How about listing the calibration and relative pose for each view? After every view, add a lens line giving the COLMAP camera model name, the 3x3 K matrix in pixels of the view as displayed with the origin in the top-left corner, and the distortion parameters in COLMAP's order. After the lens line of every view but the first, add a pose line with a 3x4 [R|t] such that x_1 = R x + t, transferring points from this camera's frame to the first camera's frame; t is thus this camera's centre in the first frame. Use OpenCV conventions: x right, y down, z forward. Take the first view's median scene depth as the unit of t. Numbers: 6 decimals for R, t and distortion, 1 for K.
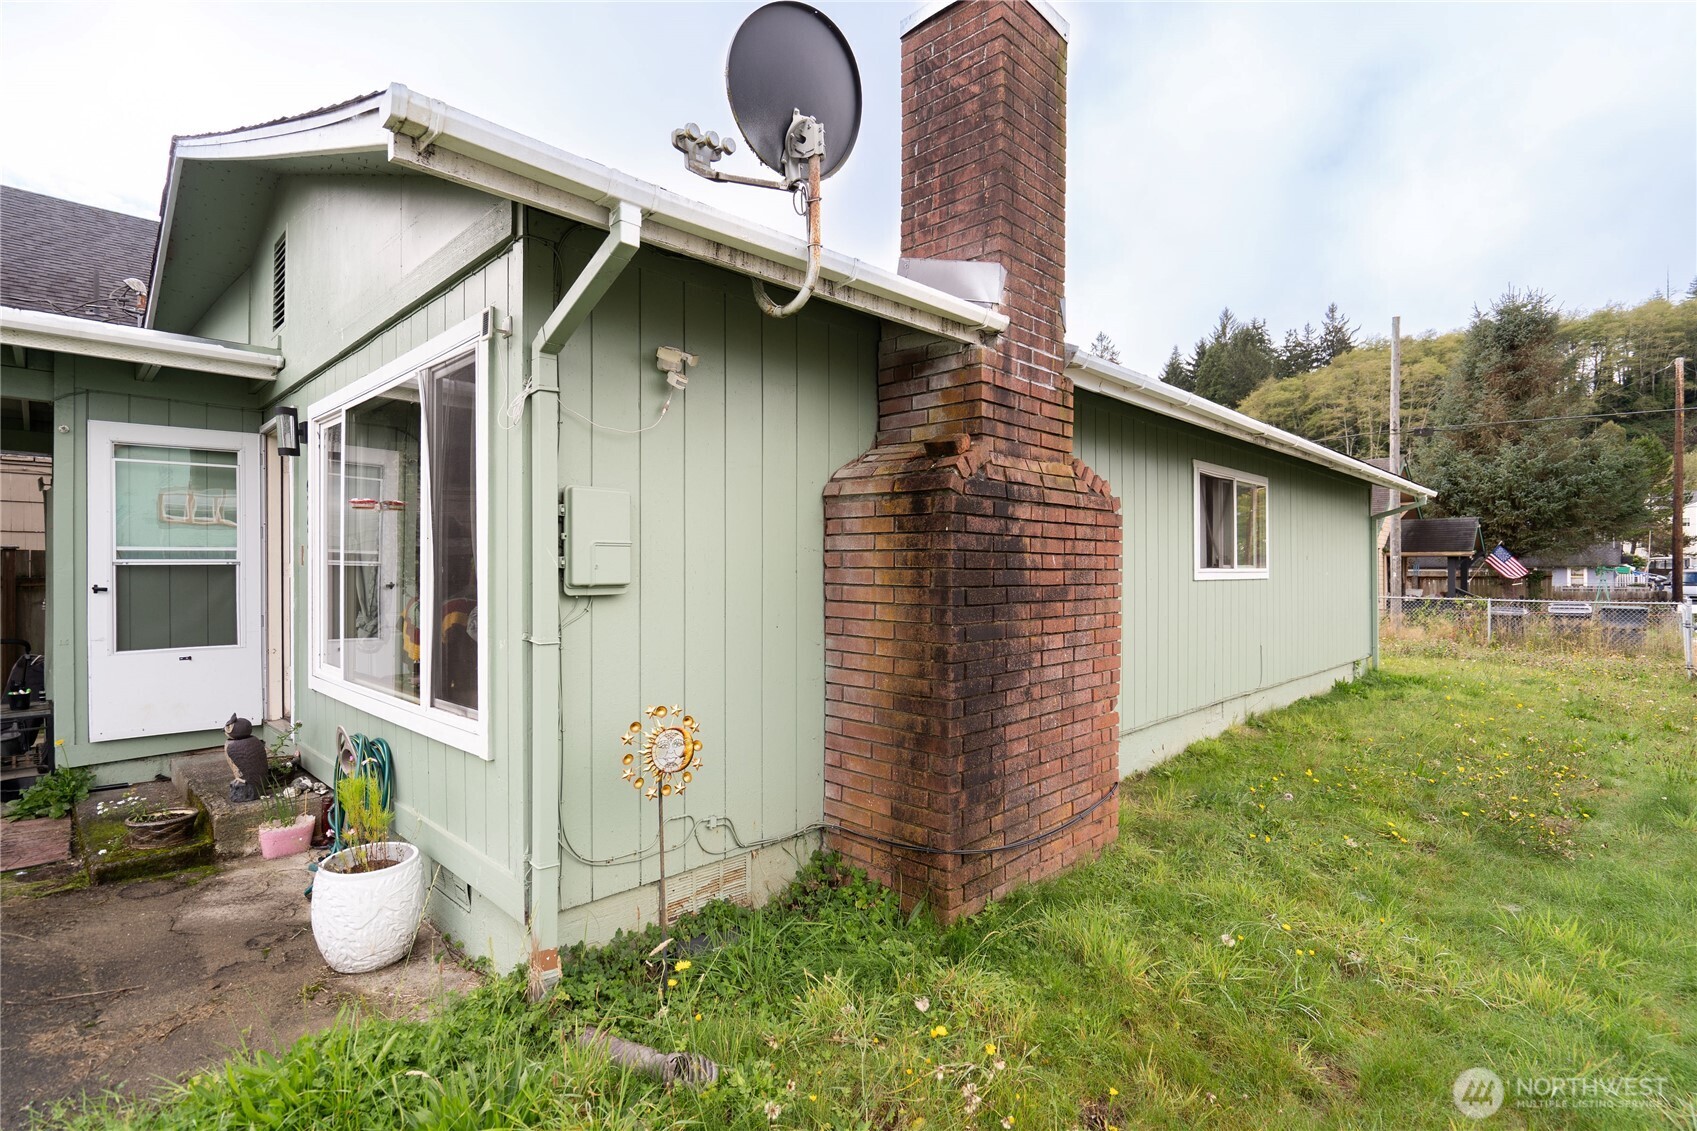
lens RADIAL K [[775.4, 0, 845.3], [0, 775.4, 581.8], [0, 0, 1]] dist [0.000184, -0.000171]
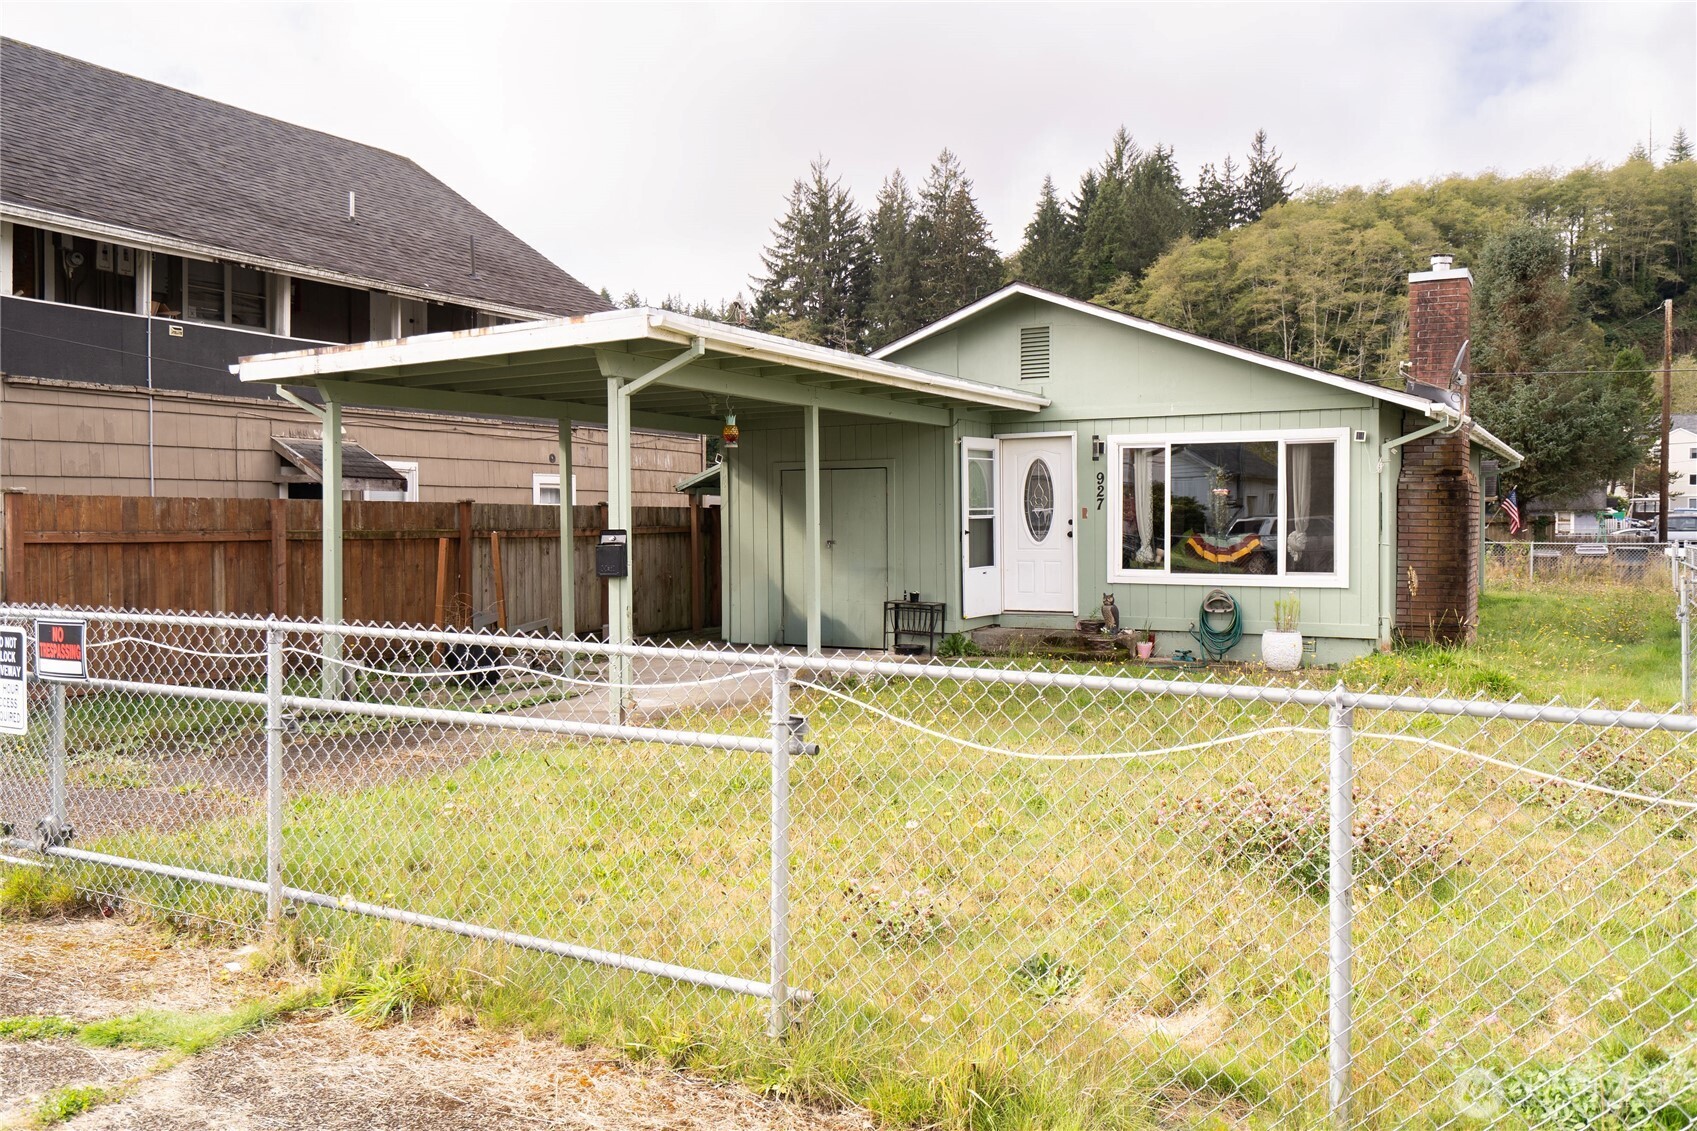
lens RADIAL K [[1520.6, 0, 713.8], [0, 1520.6, 590.0], [0, 0, 1]] dist [0.030287, -0.024603]
pose [[0.962482, -0.016268, 0.270858, -0.257513], [0.007130, 0.999373, 0.034687, 0.001679], [-0.271252, -0.031455, 0.961994, -0.229323]]
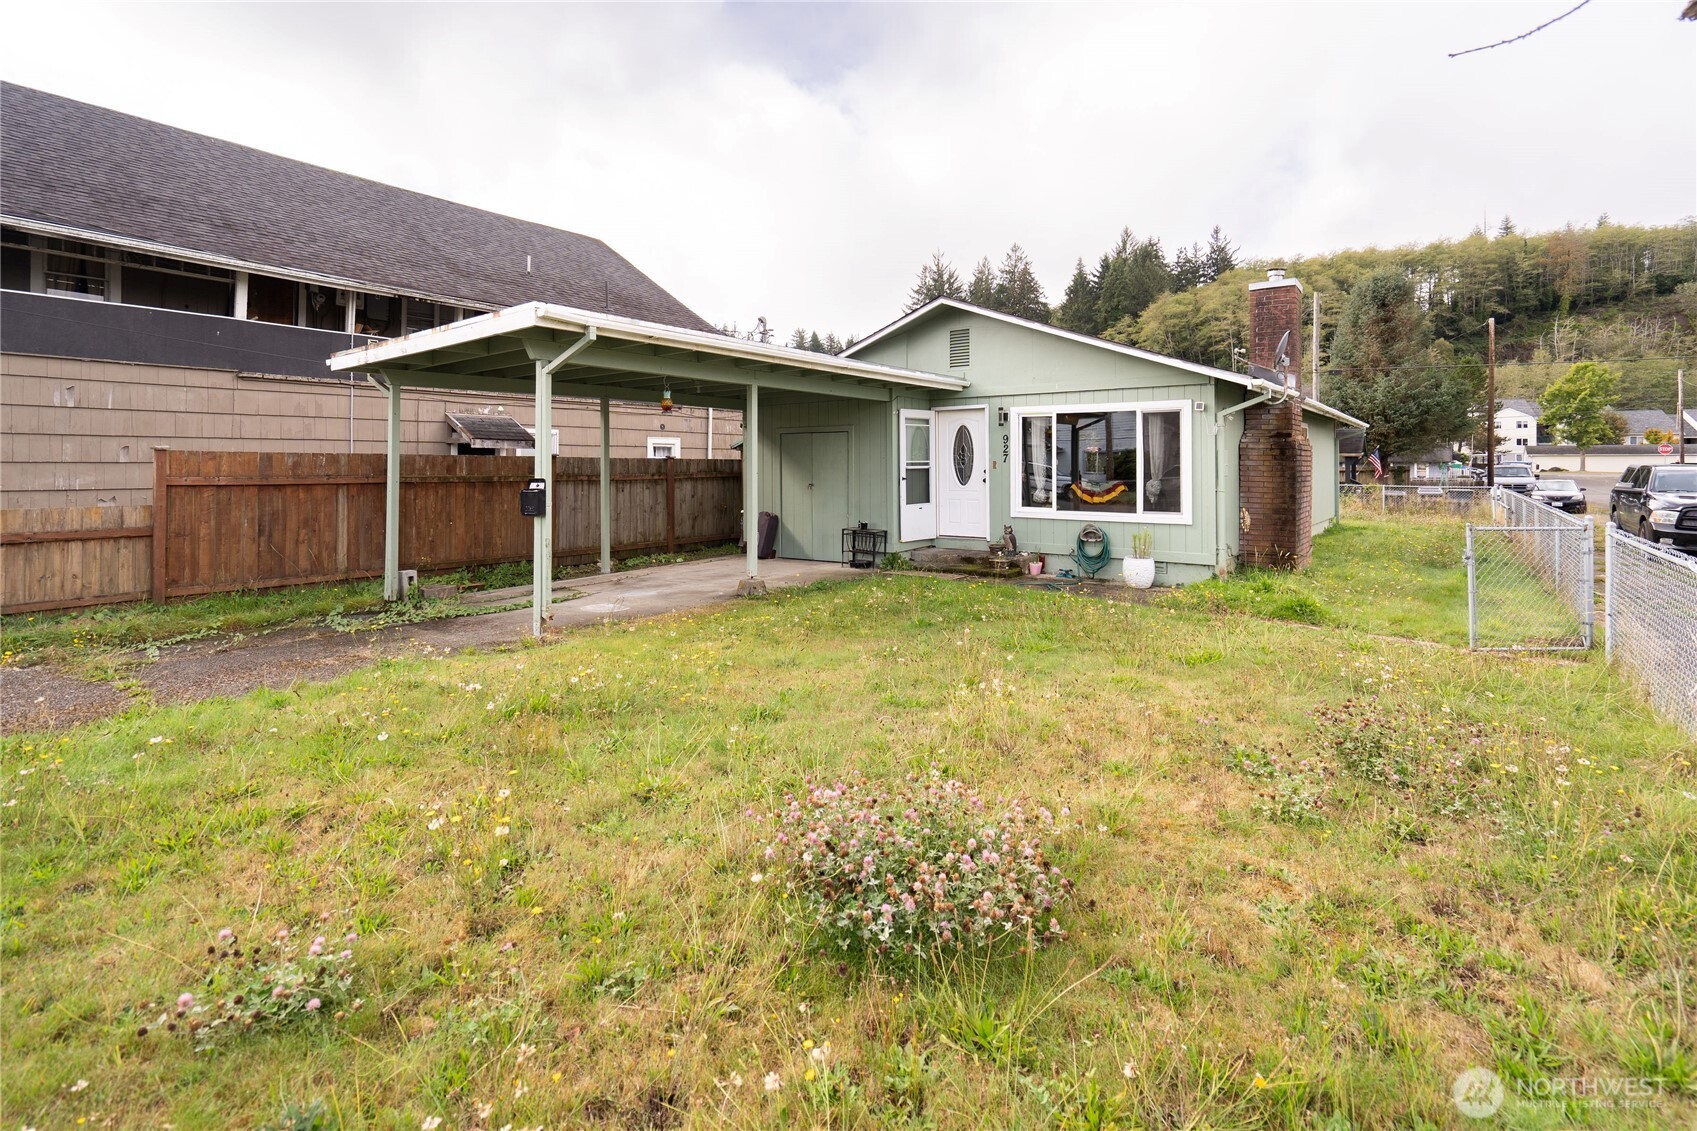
lens RADIAL K [[851.9, 0, 778.5], [0, 851.9, 474.1], [0, 0, 1]] dist [0.001778, 0.000775]
pose [[0.992518, -0.001860, 0.122083, -0.175142], [0.002028, 0.999997, -0.001252, -0.000314], [-0.122080, 0.001490, 0.992519, -0.166430]]
